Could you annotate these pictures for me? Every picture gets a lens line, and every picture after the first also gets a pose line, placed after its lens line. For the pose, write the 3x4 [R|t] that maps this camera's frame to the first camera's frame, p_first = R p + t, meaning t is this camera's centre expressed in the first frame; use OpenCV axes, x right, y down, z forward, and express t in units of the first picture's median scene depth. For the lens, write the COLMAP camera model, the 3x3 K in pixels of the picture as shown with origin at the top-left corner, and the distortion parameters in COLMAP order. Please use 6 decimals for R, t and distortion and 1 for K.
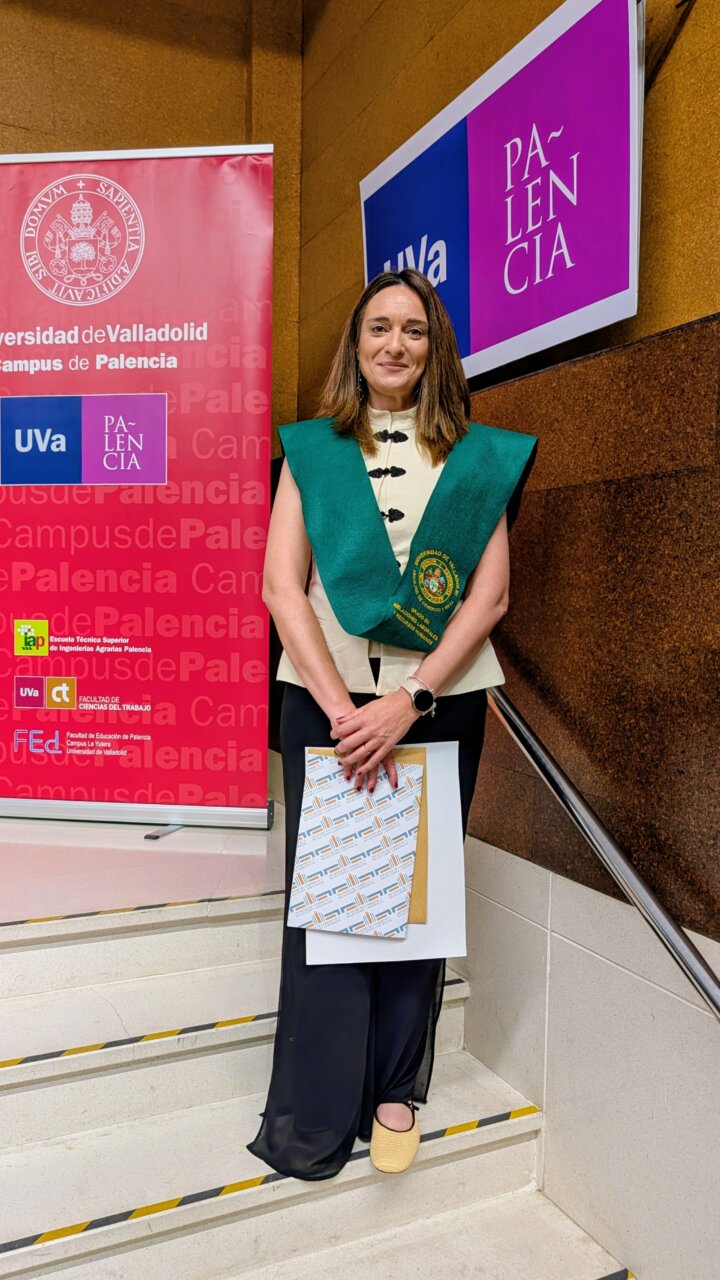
lens RADIAL K [[897.3, 0, 335.1], [0, 897.3, 643.7], [0, 0, 1]] dist [-0.005146, 0.003390]
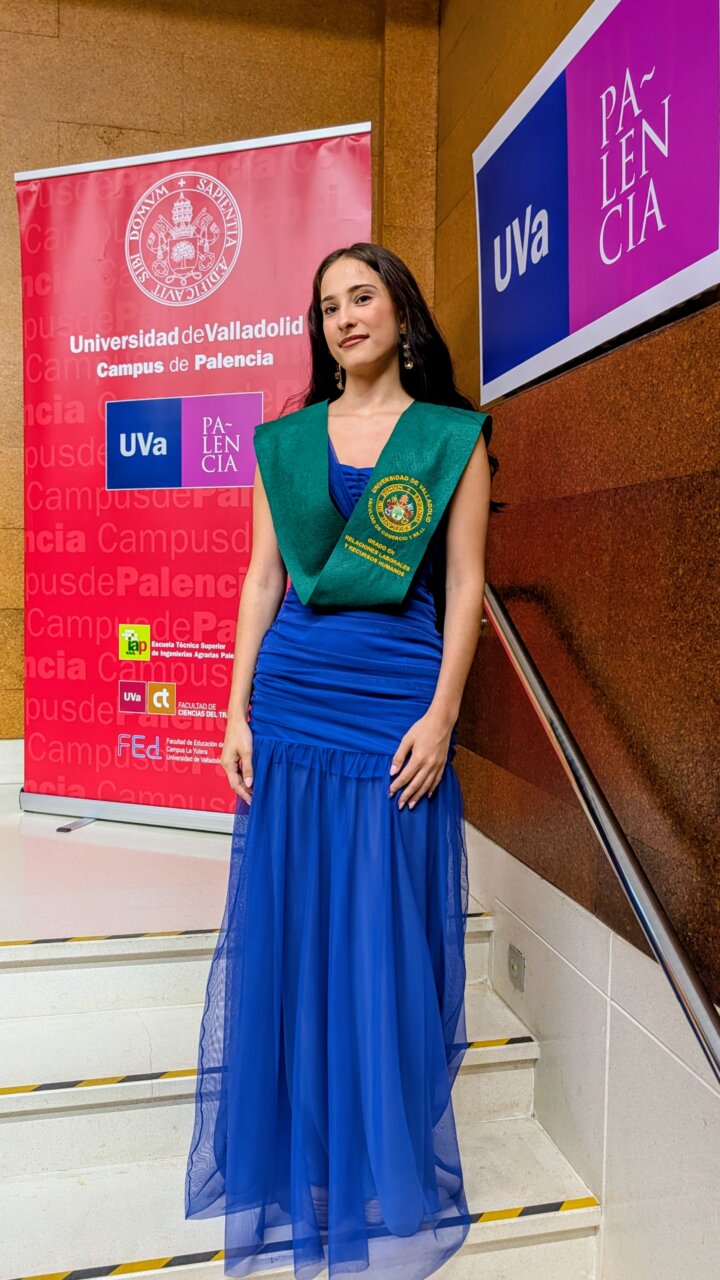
lens RADIAL K [[912.0, 0, 360.2], [0, 912.0, 635.5], [0, 0, 1]] dist [0.000110, -0.003038]
pose [[0.980340, 0.009473, -0.197087, 0.110153], [-0.009291, 0.999955, 0.001849, -0.018980], [0.197095, 0.000018, 0.980384, 0.057067]]
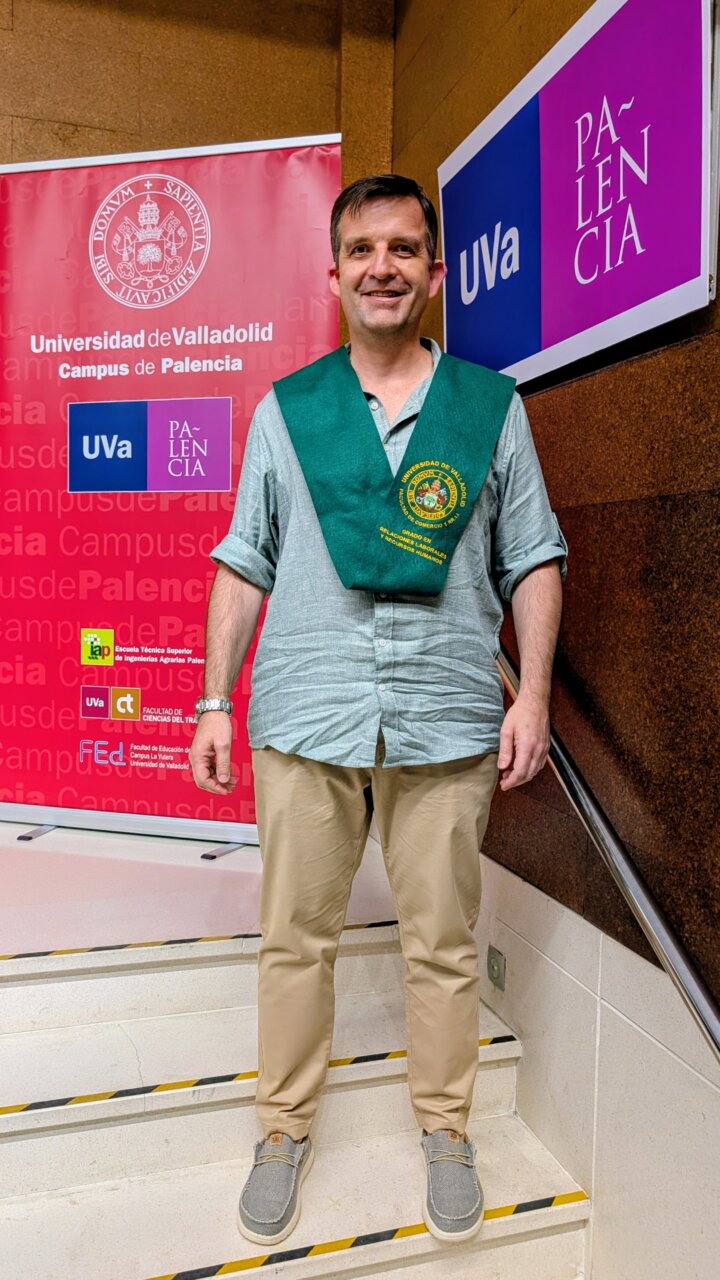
lens RADIAL K [[903.4, 0, 361.2], [0, 903.4, 630.0], [0, 0, 1]] dist [-0.002207, 0.000894]
pose [[0.993147, 0.009426, -0.116488, 0.066525], [-0.009752, 0.999950, -0.002231, -0.026626], [0.116461, 0.003352, 0.993190, 0.049423]]
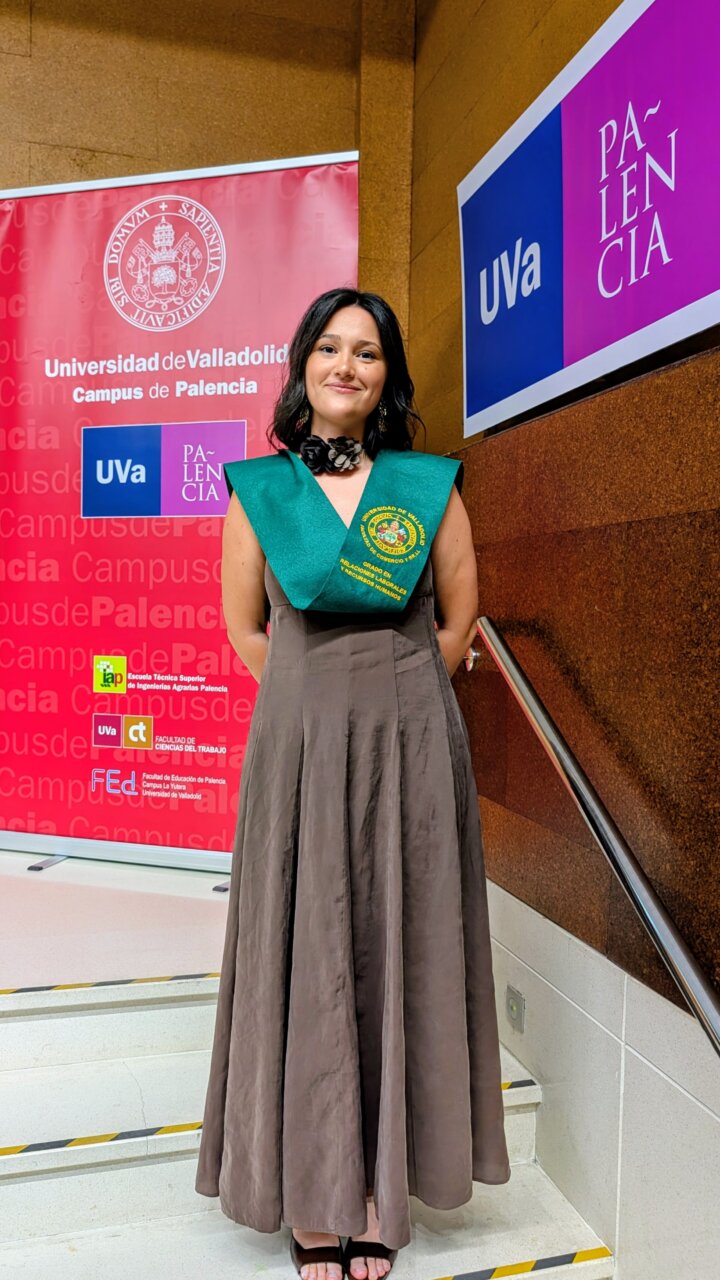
lens RADIAL K [[901.6, 0, 358.1], [0, 901.6, 654.5], [0, 0, 1]] dist [-0.001102, 0.000602]
pose [[0.989530, 0.011195, -0.143893, 0.069298], [-0.012883, 0.999859, -0.010804, -0.021677], [0.143752, 0.012544, 0.989534, 0.074667]]
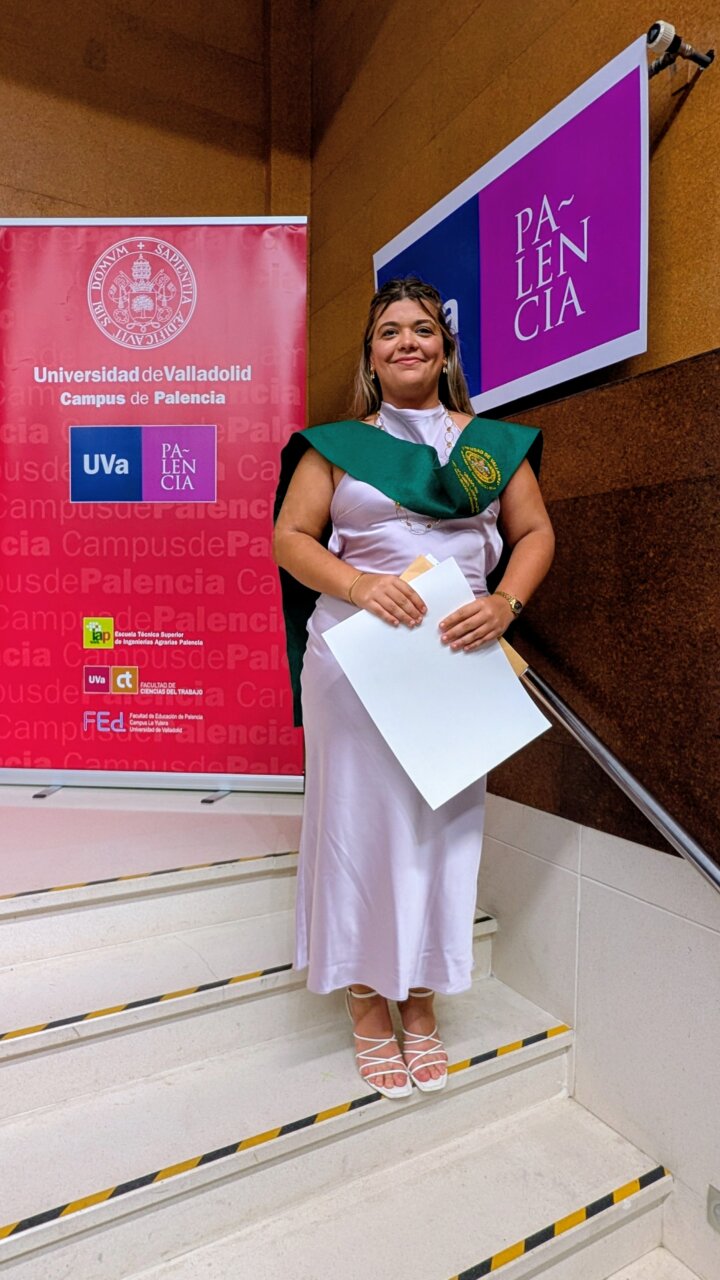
lens RADIAL K [[694.2, 0, 349.5], [0, 694.2, 647.6], [0, 0, 1]] dist [-0.004735, 0.003087]
pose [[0.997467, -0.004855, 0.070963, -0.078270], [0.004783, 0.999988, 0.001191, 0.013319], [-0.070968, -0.000849, 0.997478, 0.075705]]
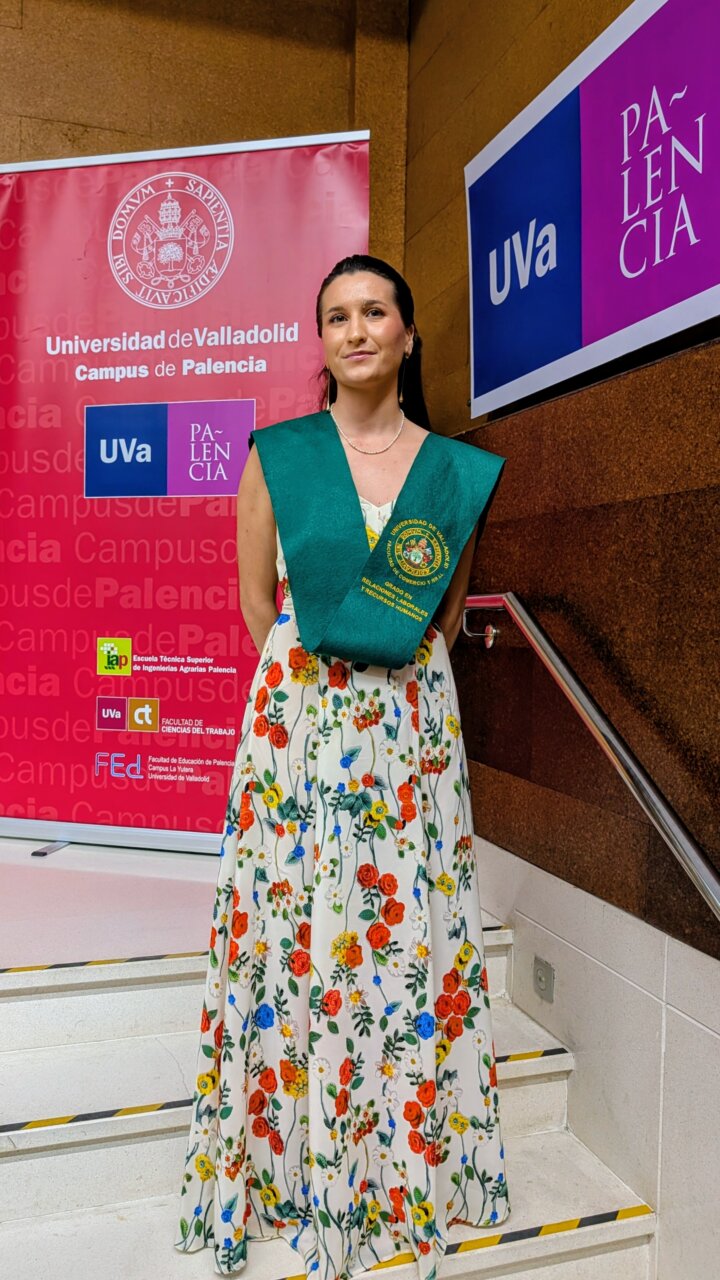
lens RADIAL K [[930.3, 0, 350.1], [0, 930.3, 645.9], [0, 0, 1]] dist [0.001146, -0.002186]
pose [[0.993917, 0.007888, -0.109851, 0.020826], [-0.009666, 0.999831, -0.015660, -0.004965], [0.109709, 0.016627, 0.993825, 0.043003]]
